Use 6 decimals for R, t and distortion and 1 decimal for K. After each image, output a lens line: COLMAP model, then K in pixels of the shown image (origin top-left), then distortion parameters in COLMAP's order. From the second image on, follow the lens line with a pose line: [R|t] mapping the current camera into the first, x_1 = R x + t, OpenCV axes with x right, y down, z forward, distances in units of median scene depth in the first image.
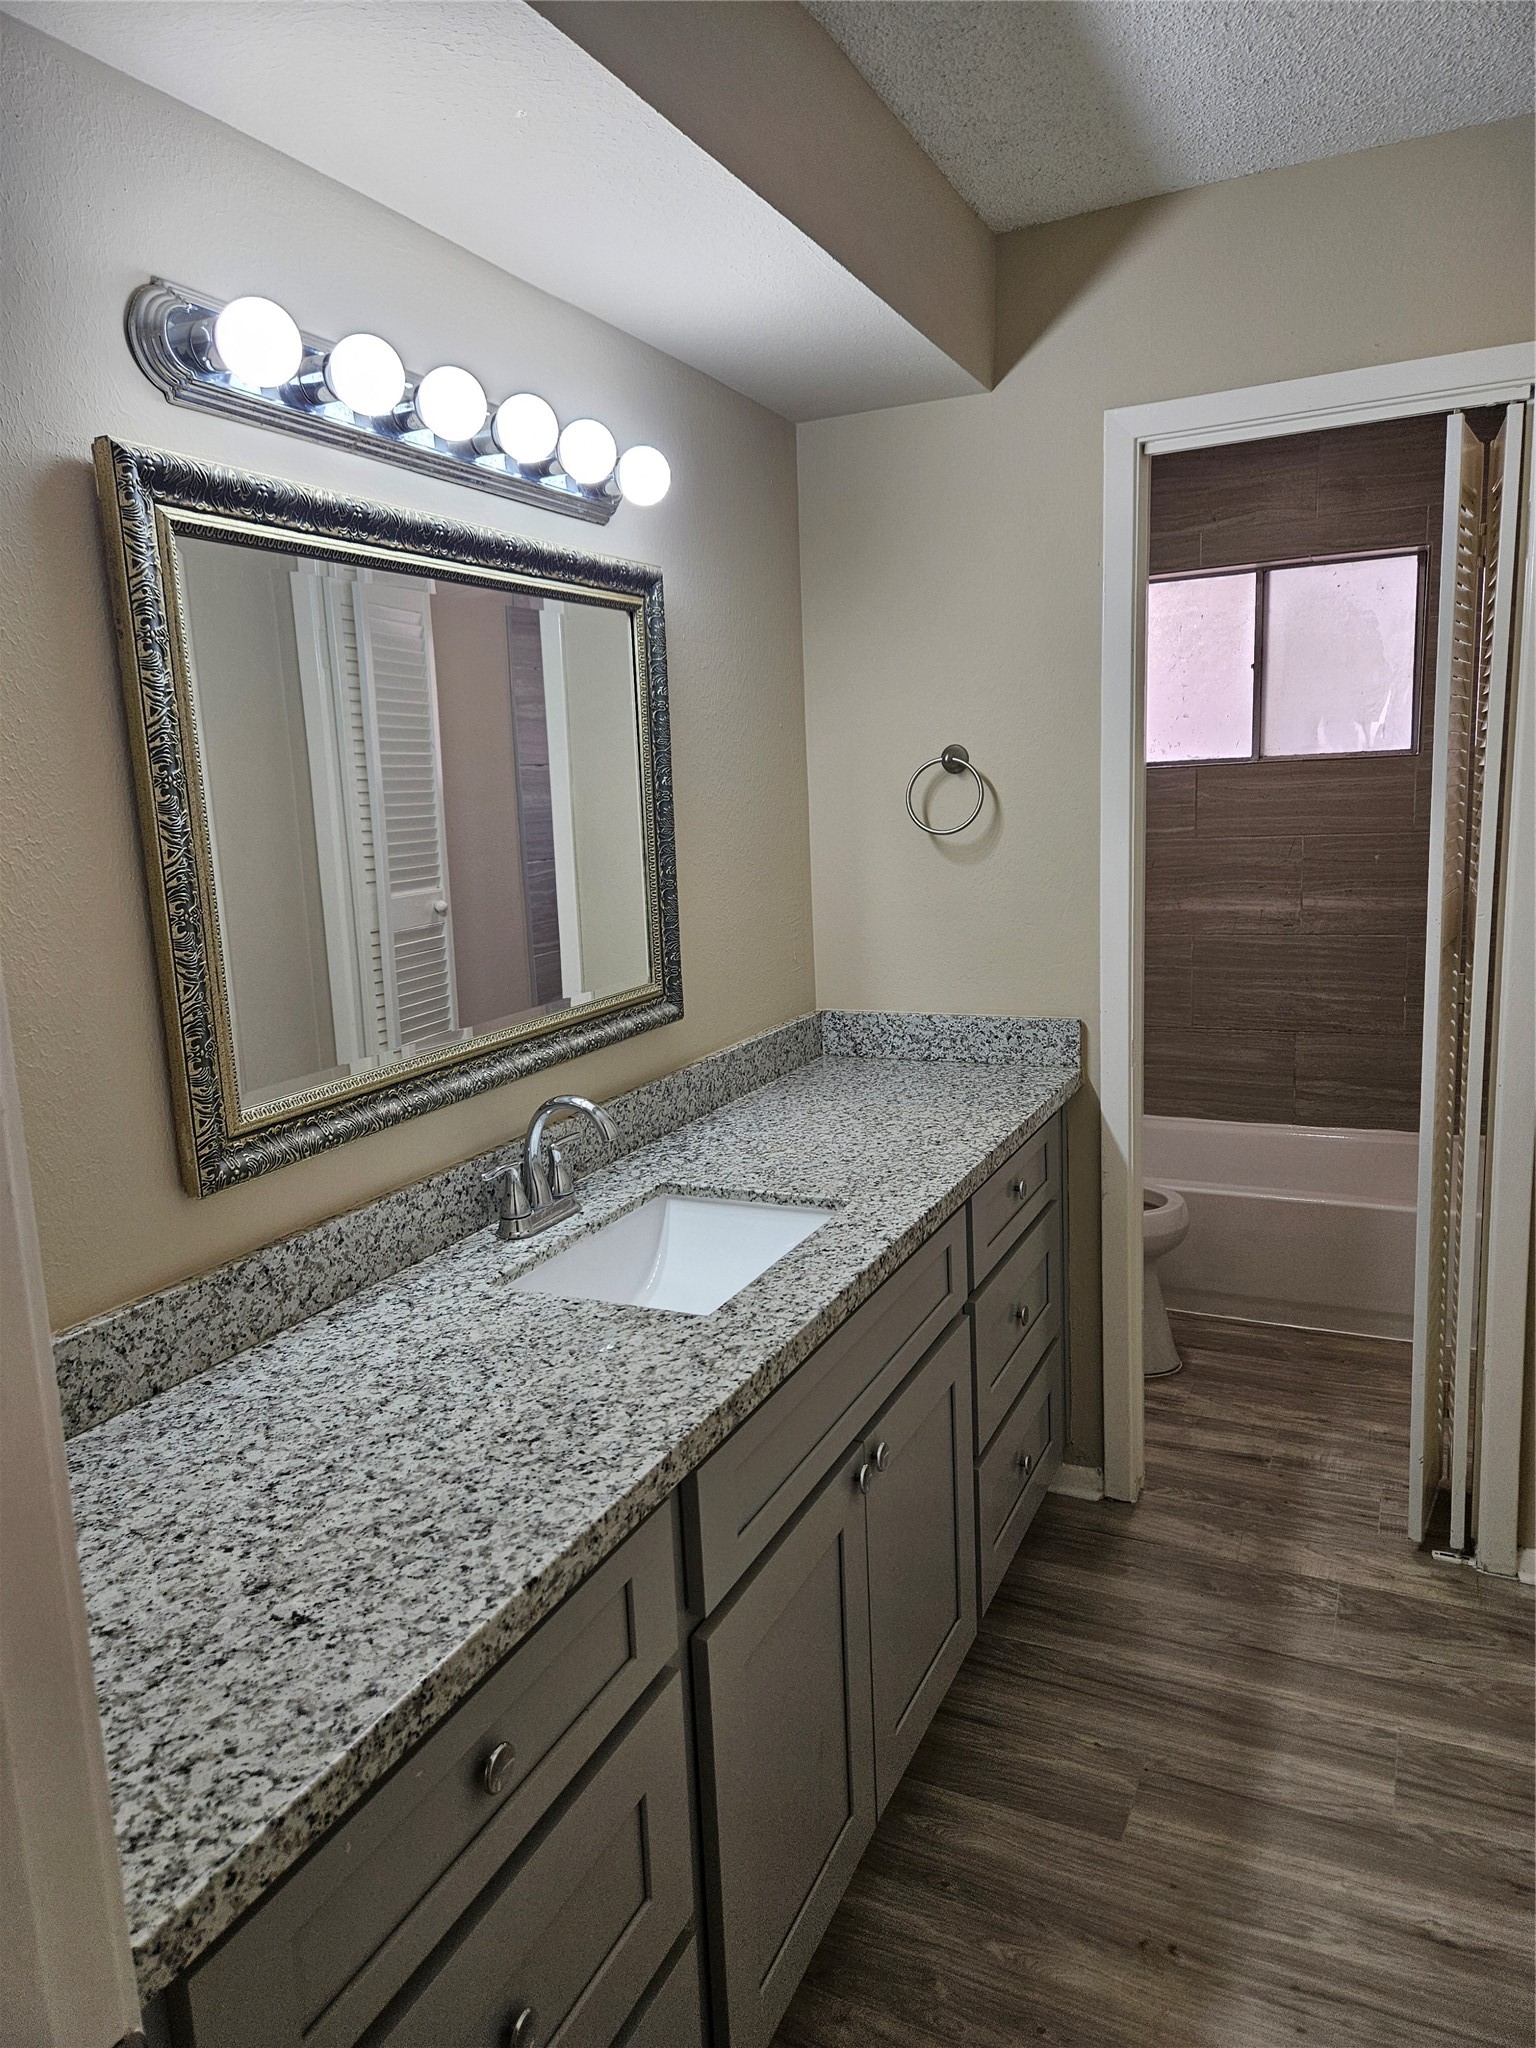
lens RADIAL K [[1366.0, 0, 764.2], [0, 1366.0, 1018.1], [0, 0, 1]] dist [0.077165, -0.066013]
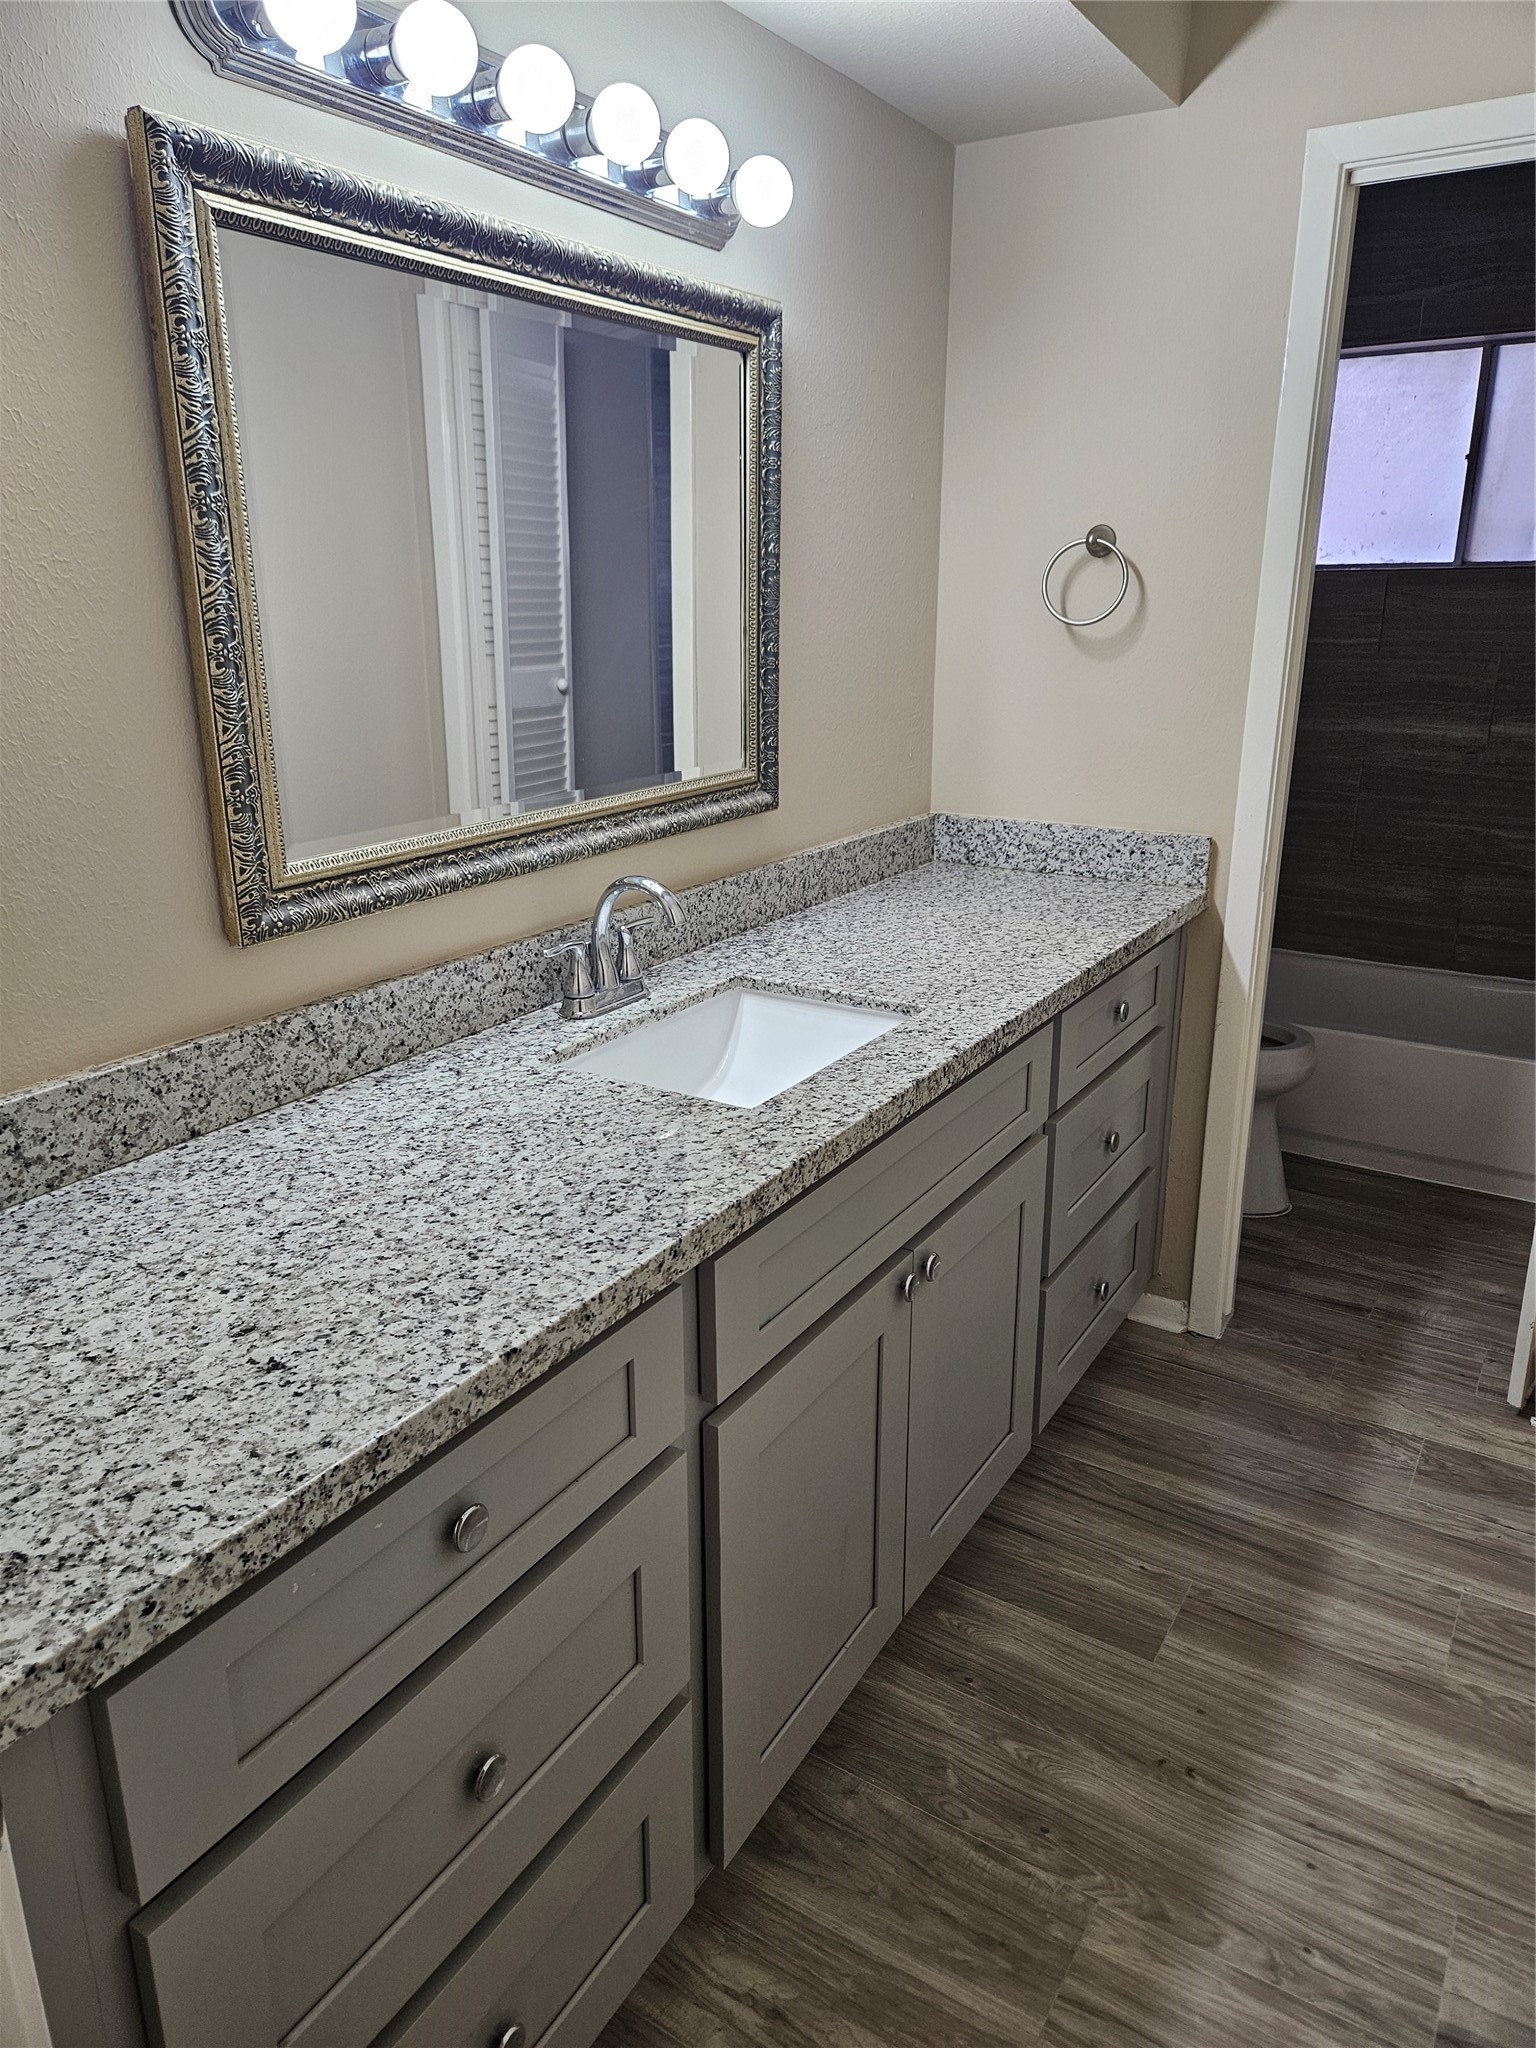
lens RADIAL K [[1366.0, 0, 776.9], [0, 1366.0, 996.7], [0, 0, 1]] dist [0.077165, -0.066013]
pose [[0.992436, 0.073842, -0.098072, 0.056522], [-0.061478, 0.990426, 0.123601, 0.016145], [0.106260, -0.116637, 0.987474, 0.053358]]
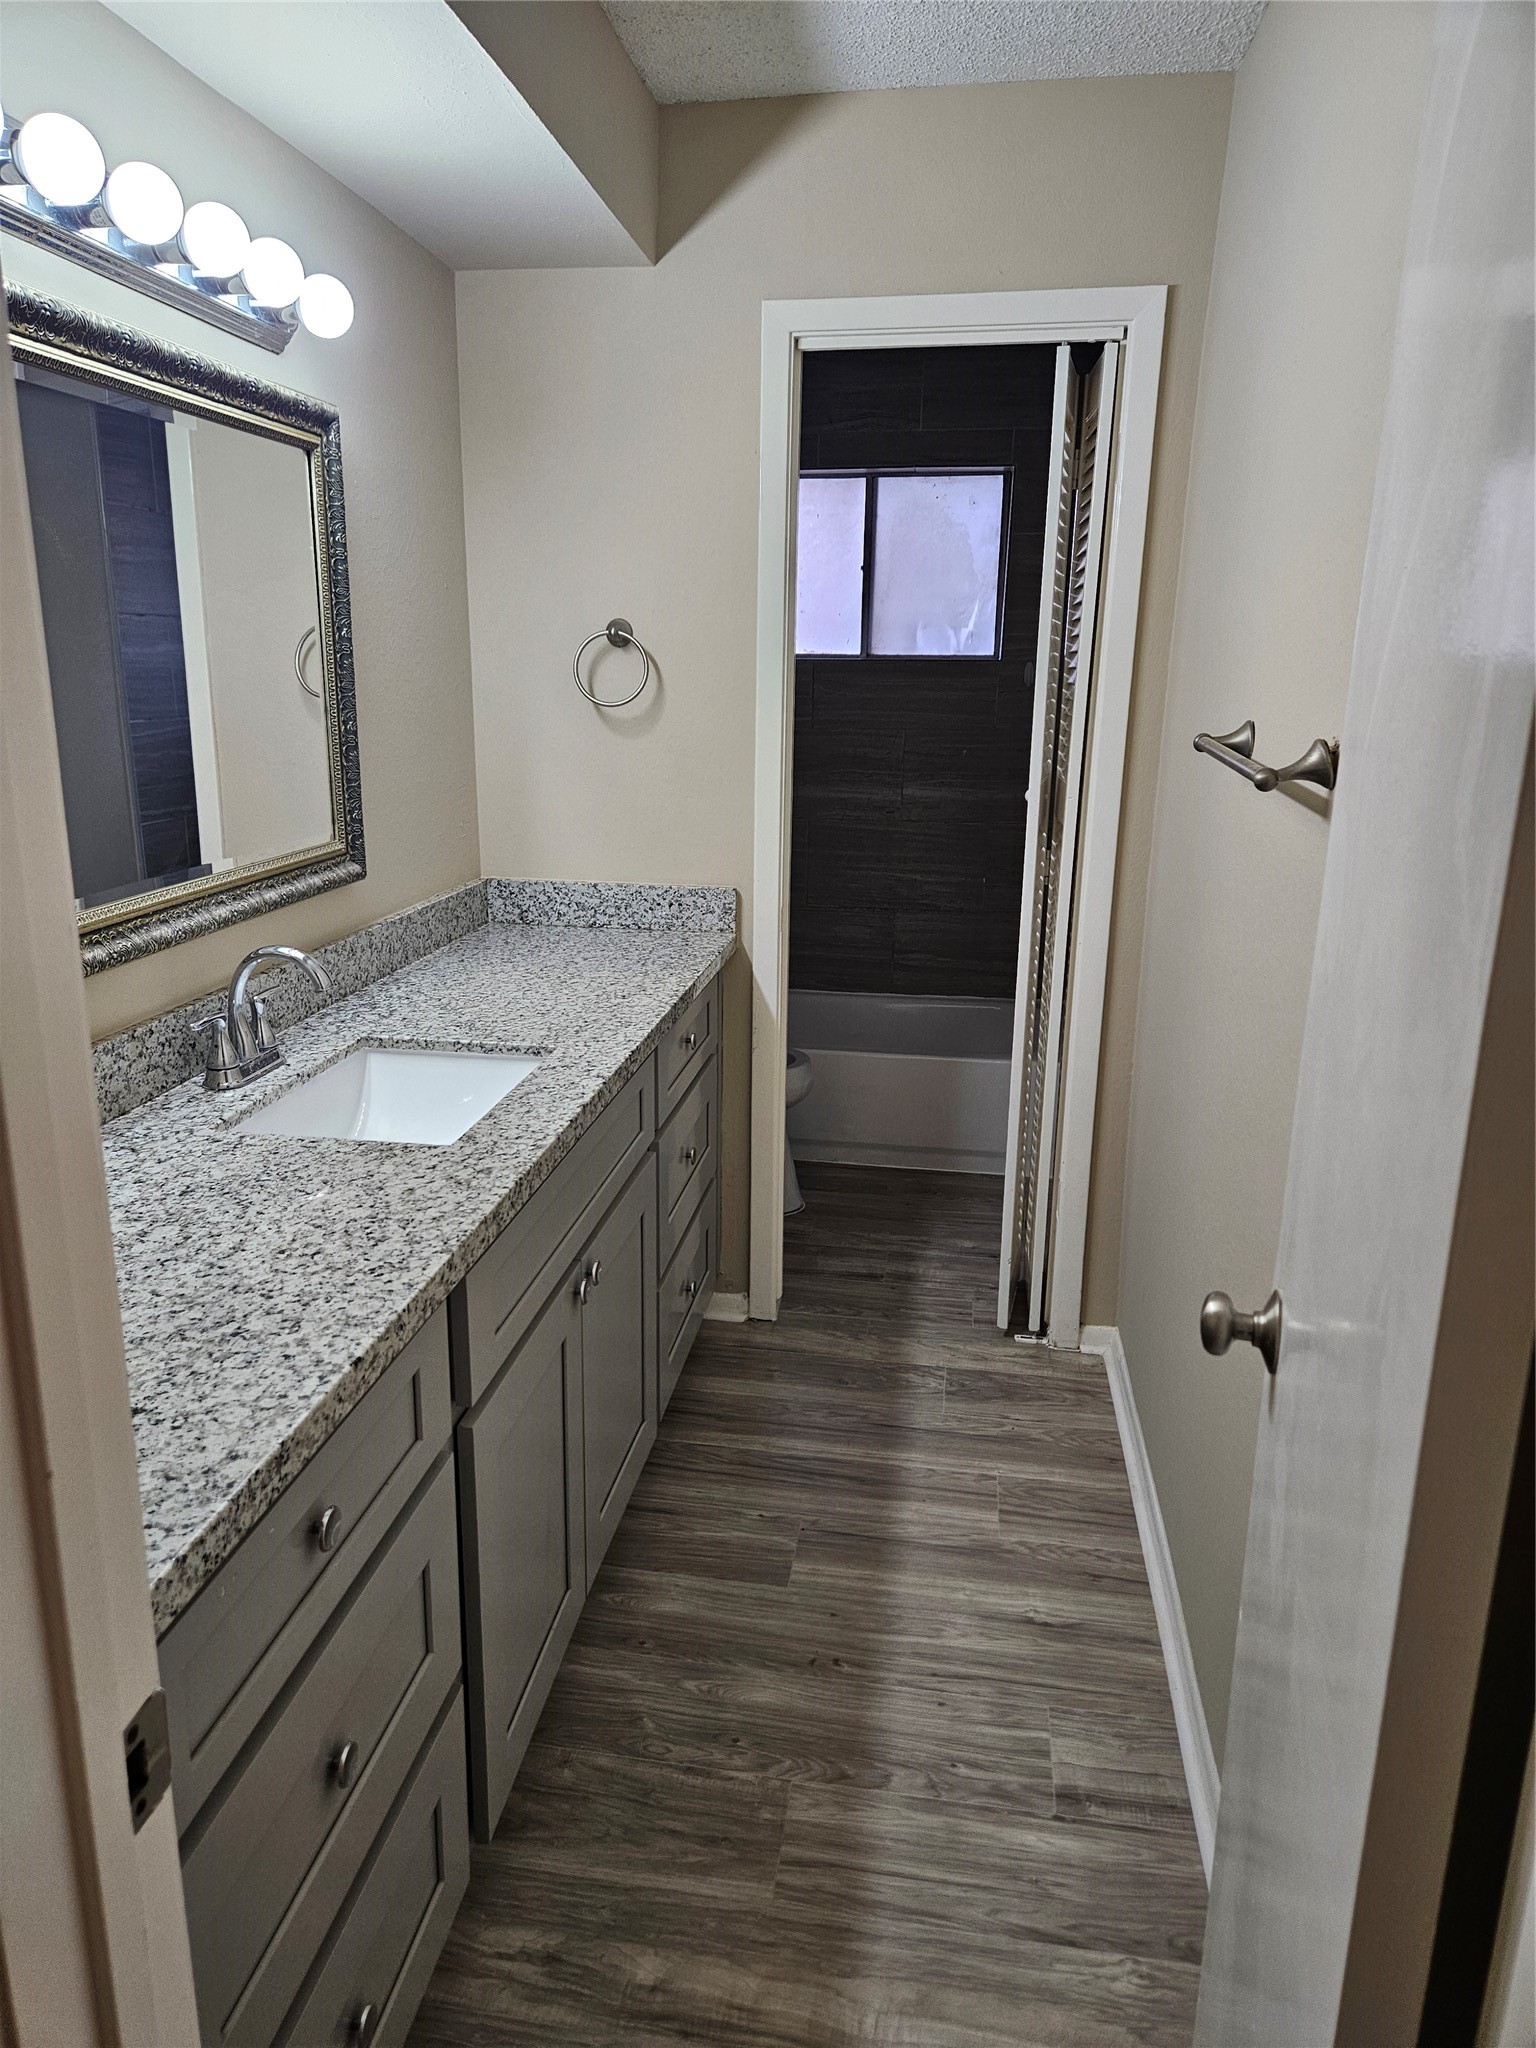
lens RADIAL K [[1366.0, 0, 738.2], [0, 1366.0, 1024.5], [0, 0, 1]] dist [0.077165, -0.066013]
pose [[0.959813, -0.018527, 0.280027, -0.106140], [-0.004035, 0.996804, 0.079781, 0.033379], [-0.280611, -0.077705, 0.956671, -0.059141]]
